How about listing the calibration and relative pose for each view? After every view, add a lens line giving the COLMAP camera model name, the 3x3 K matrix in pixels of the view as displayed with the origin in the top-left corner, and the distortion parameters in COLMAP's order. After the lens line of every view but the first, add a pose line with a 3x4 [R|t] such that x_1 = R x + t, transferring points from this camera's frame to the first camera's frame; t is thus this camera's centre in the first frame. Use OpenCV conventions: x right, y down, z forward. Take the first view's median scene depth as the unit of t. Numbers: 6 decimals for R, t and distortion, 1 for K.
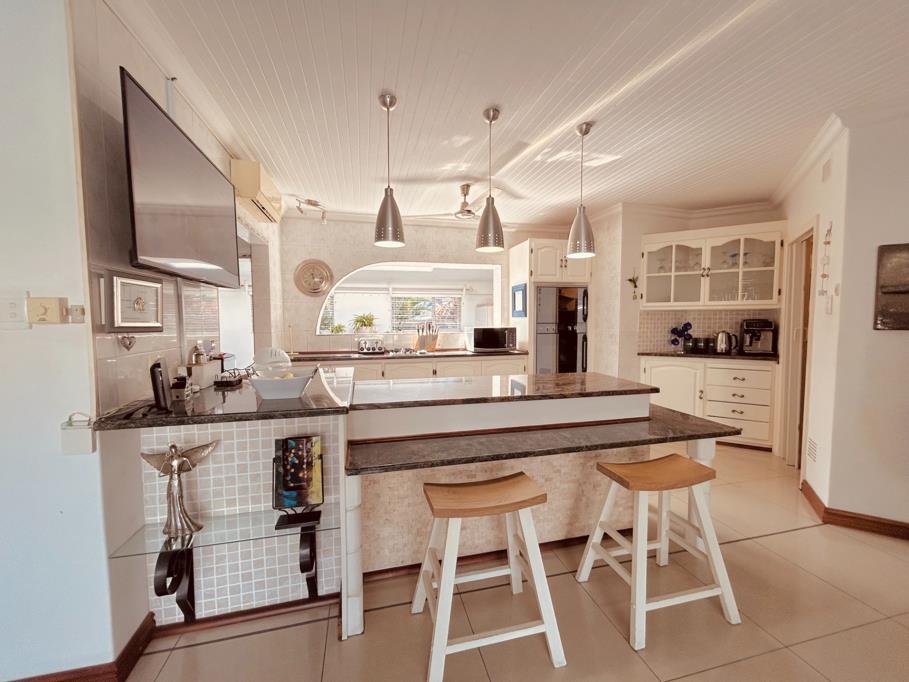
lens RADIAL K [[369.1, 0, 451.4], [0, 369.1, 337.5], [0, 0, 1]] dist [-0.001386, -0.000028]
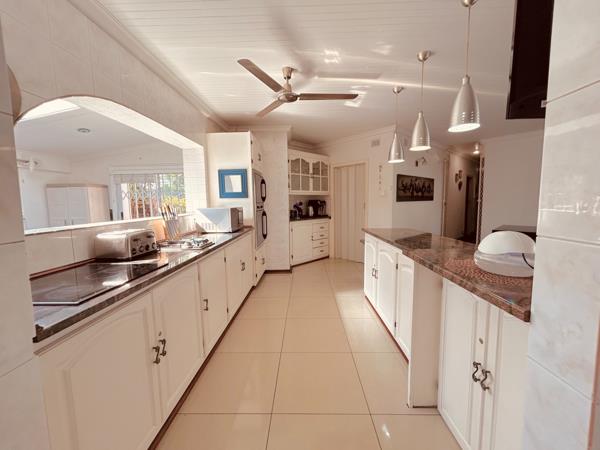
lens RADIAL K [[243.7, 0, 299.9], [0, 243.7, 226.8], [0, 0, 1]] dist [-0.001386, -0.000028]
pose [[0.267289, -0.097664, 0.958654, -0.576779], [0.059065, 0.994641, 0.084861, -0.019647], [-0.961804, 0.033941, 0.271625, 0.693791]]
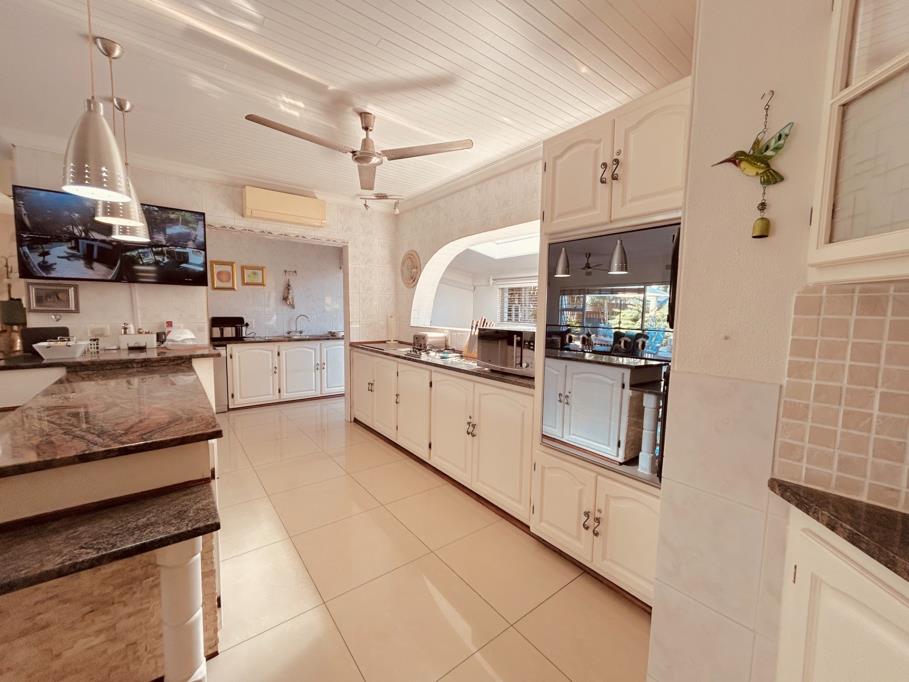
lens RADIAL K [[369.1, 0, 455.6], [0, 369.1, 339.8], [0, 0, 1]] dist [-0.001386, -0.000028]
pose [[0.402554, 0.084210, -0.911515, 0.657560], [-0.060449, 0.996032, 0.065322, -0.047242], [0.913398, 0.028805, 0.406047, 0.772567]]
